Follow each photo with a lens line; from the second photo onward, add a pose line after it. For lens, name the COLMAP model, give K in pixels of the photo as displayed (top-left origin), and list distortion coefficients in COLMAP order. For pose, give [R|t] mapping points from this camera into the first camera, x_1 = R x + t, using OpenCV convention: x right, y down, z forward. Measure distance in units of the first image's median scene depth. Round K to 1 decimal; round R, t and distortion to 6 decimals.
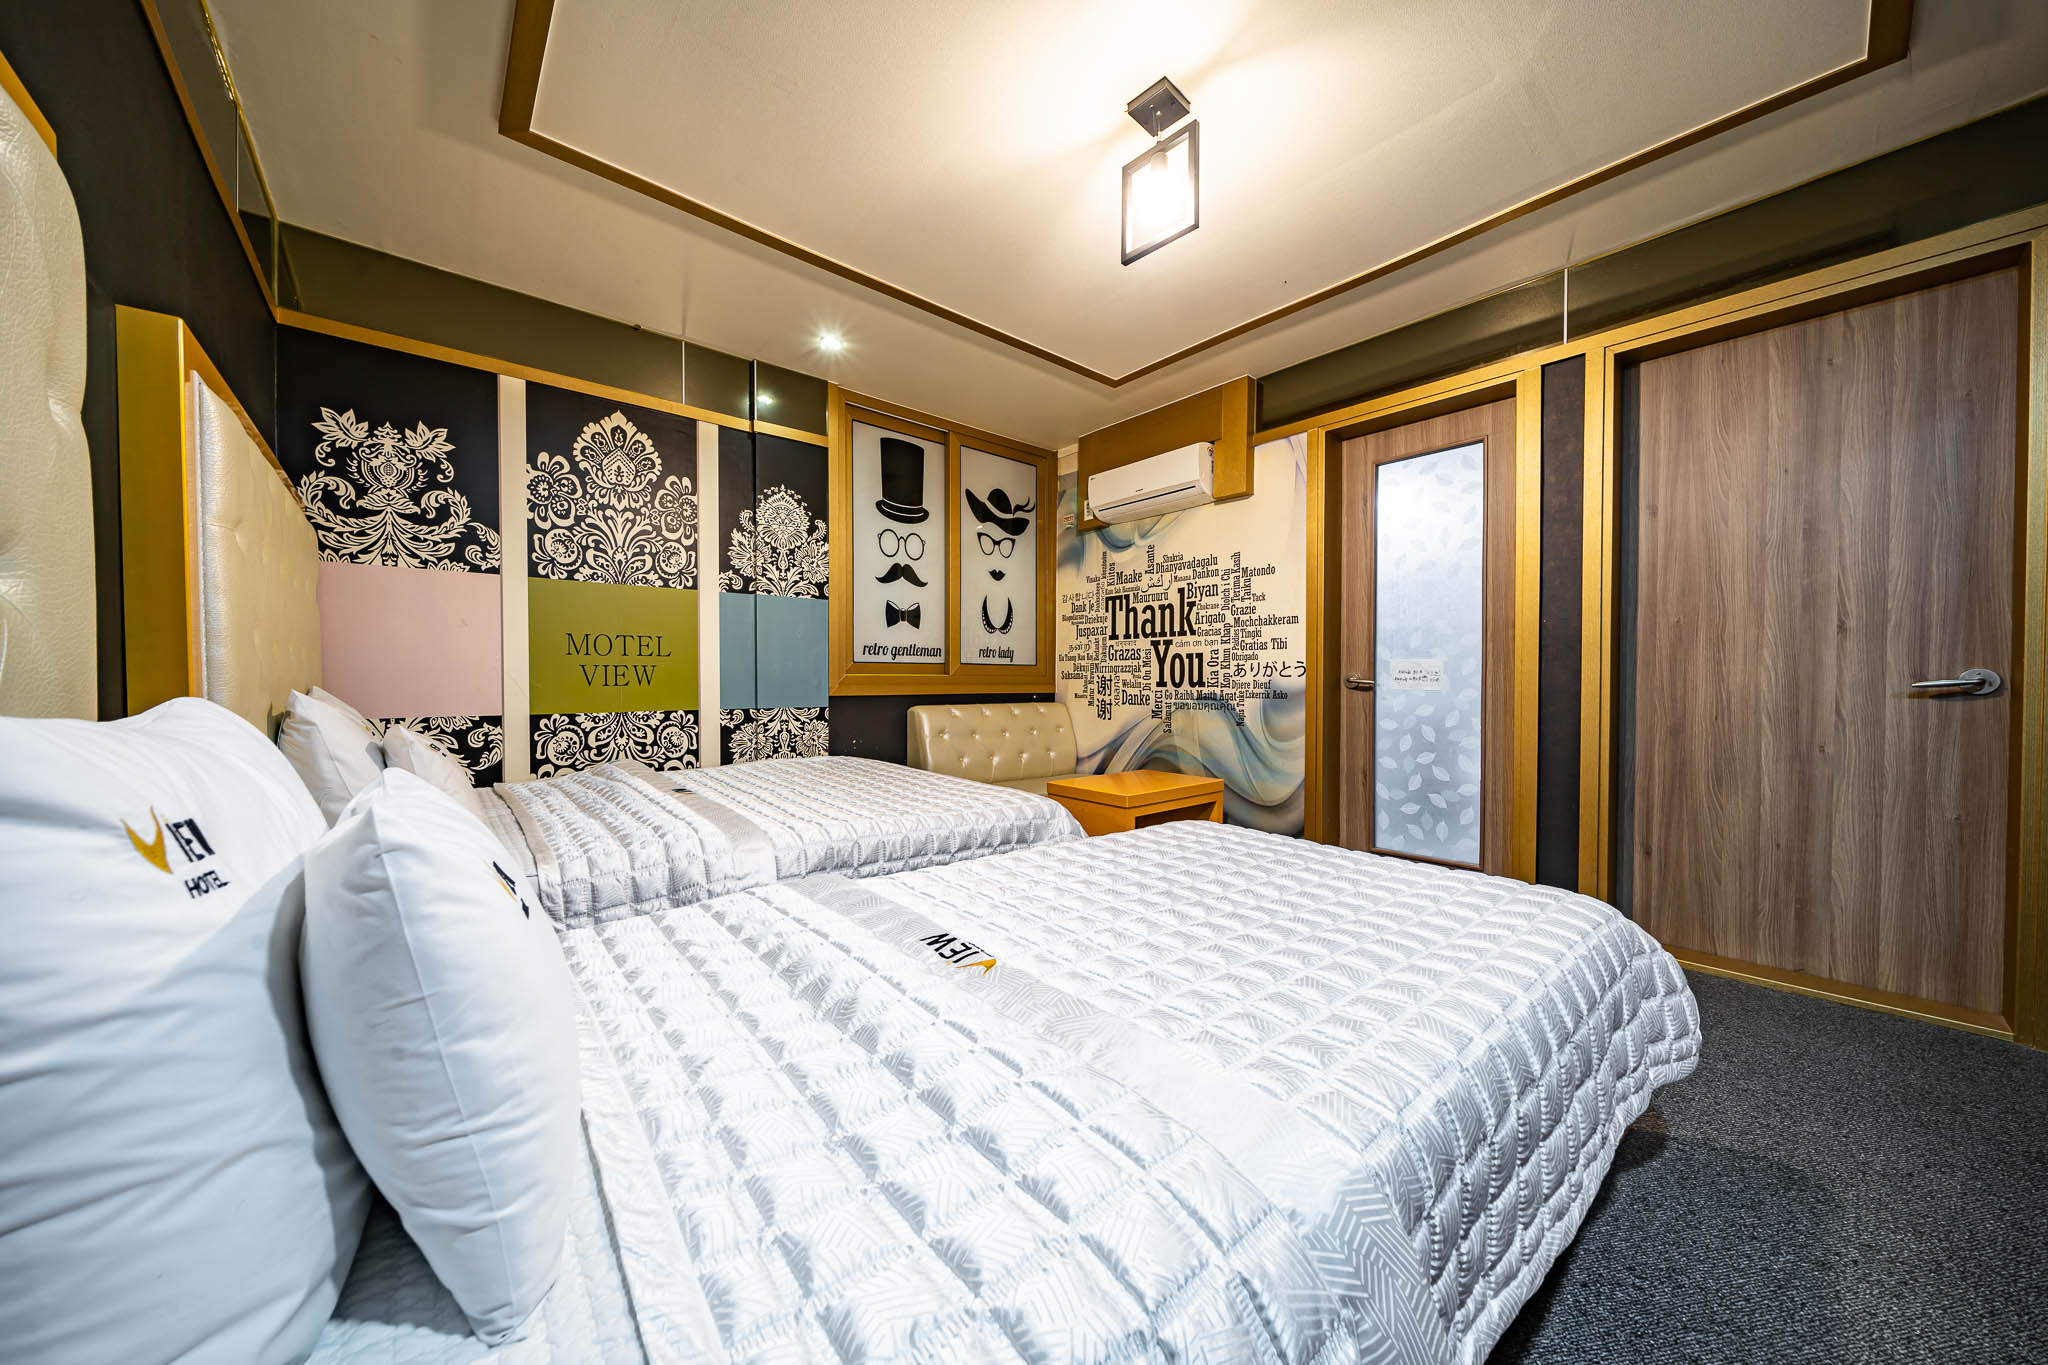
lens RADIAL K [[714.4, 0, 1035.0], [0, 714.4, 686.8], [0, 0, 1]] dist [-0.006391, -0.000352]
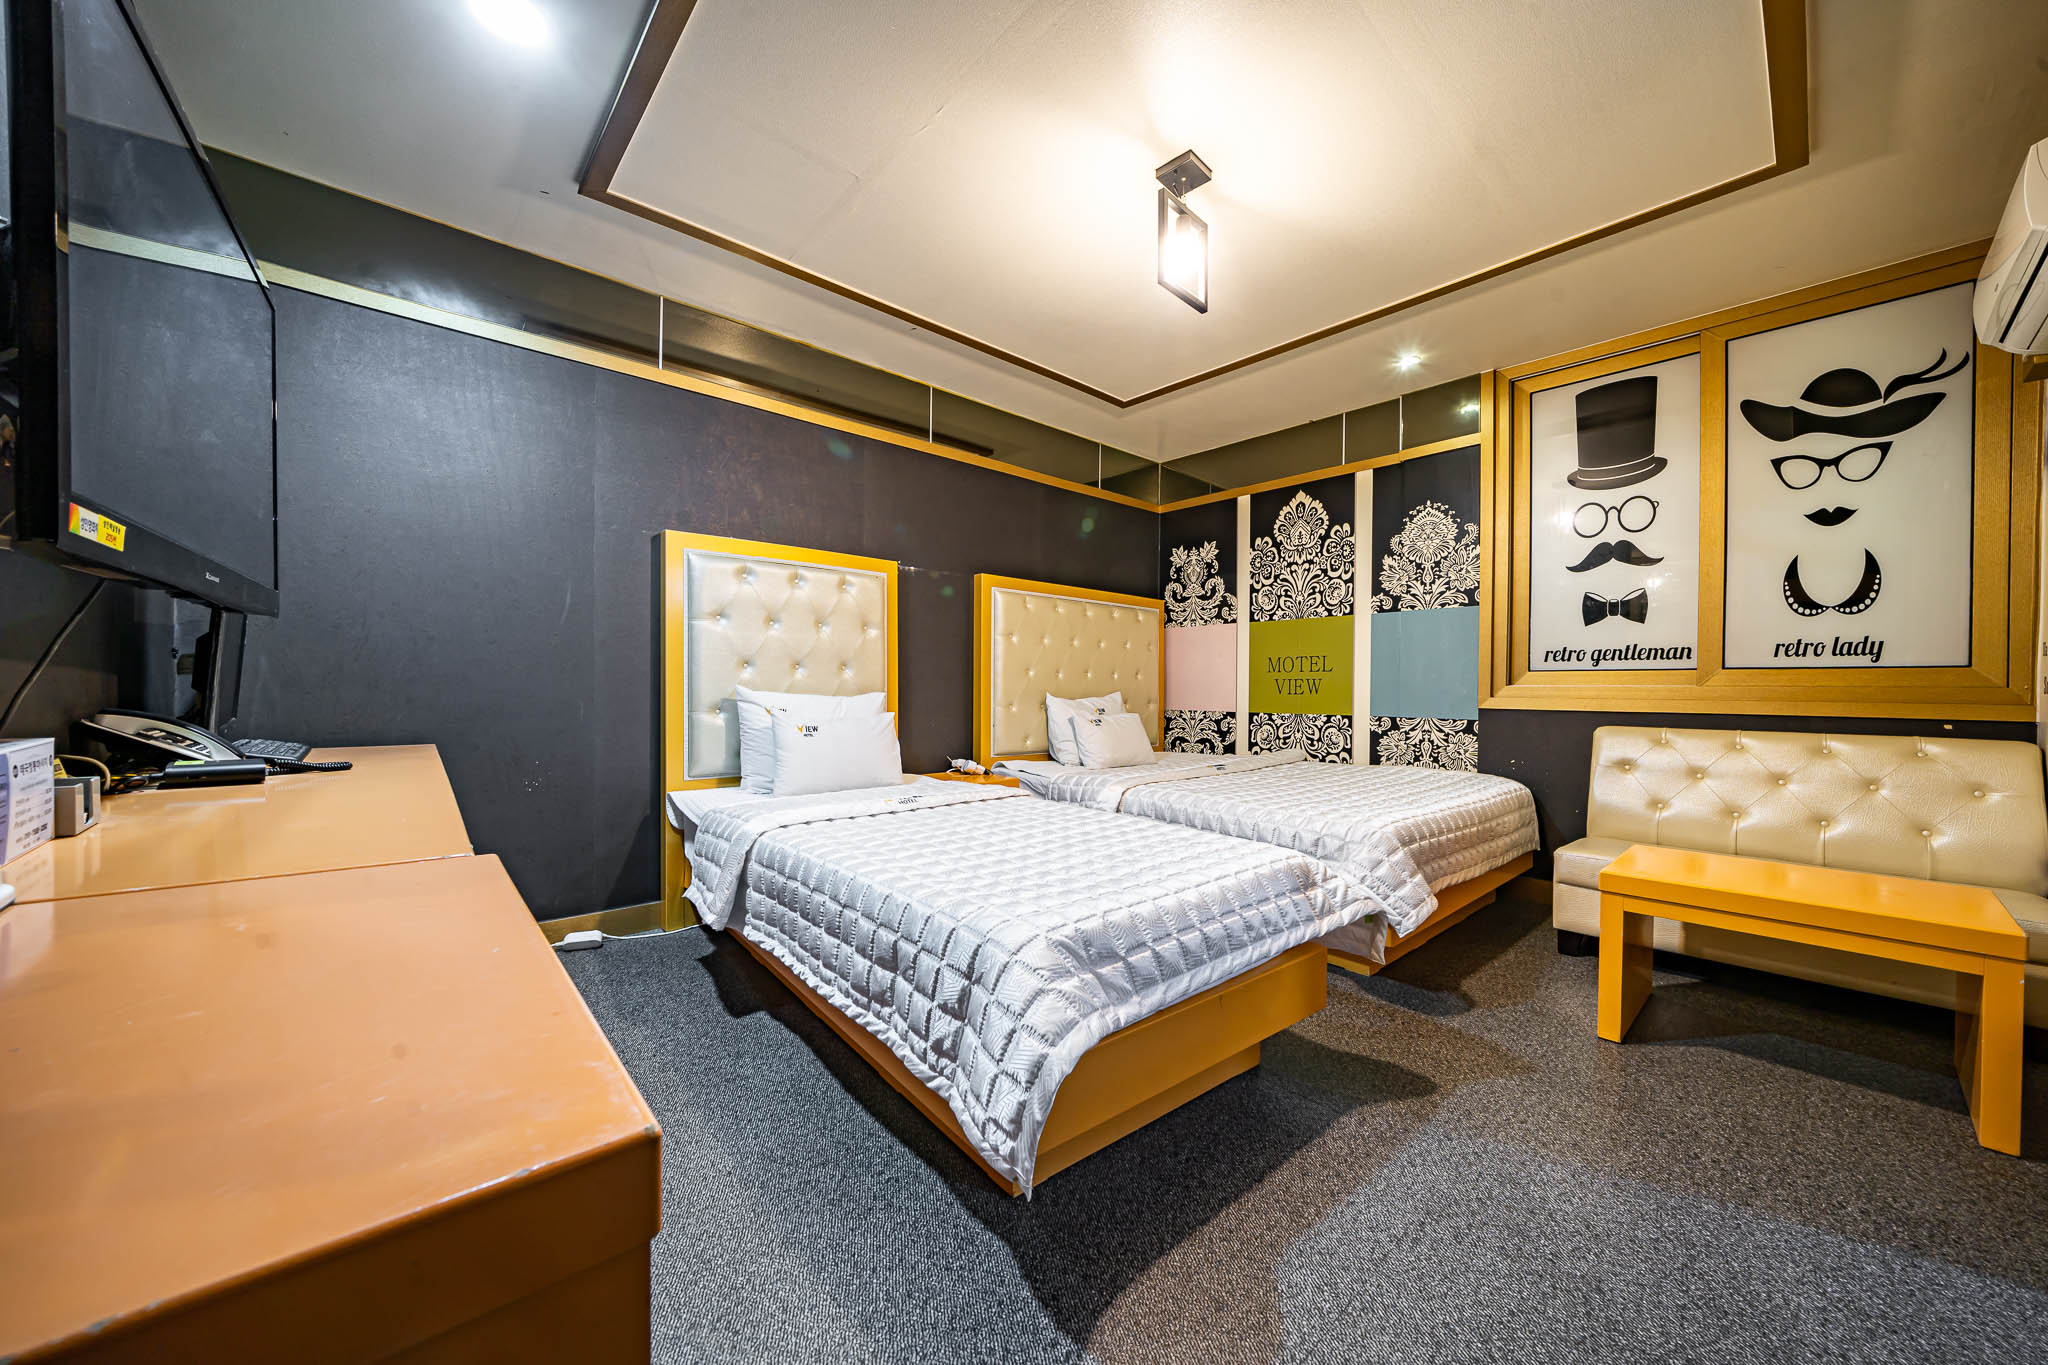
lens RADIAL K [[760.5, 0, 1017.4], [0, 760.5, 680.4], [0, 0, 1]] dist [-0.012859, -0.000143]
pose [[-0.031191, -0.007477, -0.999485, 0.812449], [-0.013556, 0.999883, -0.007057, -0.009699], [0.999422, 0.013329, -0.031289, 0.481746]]
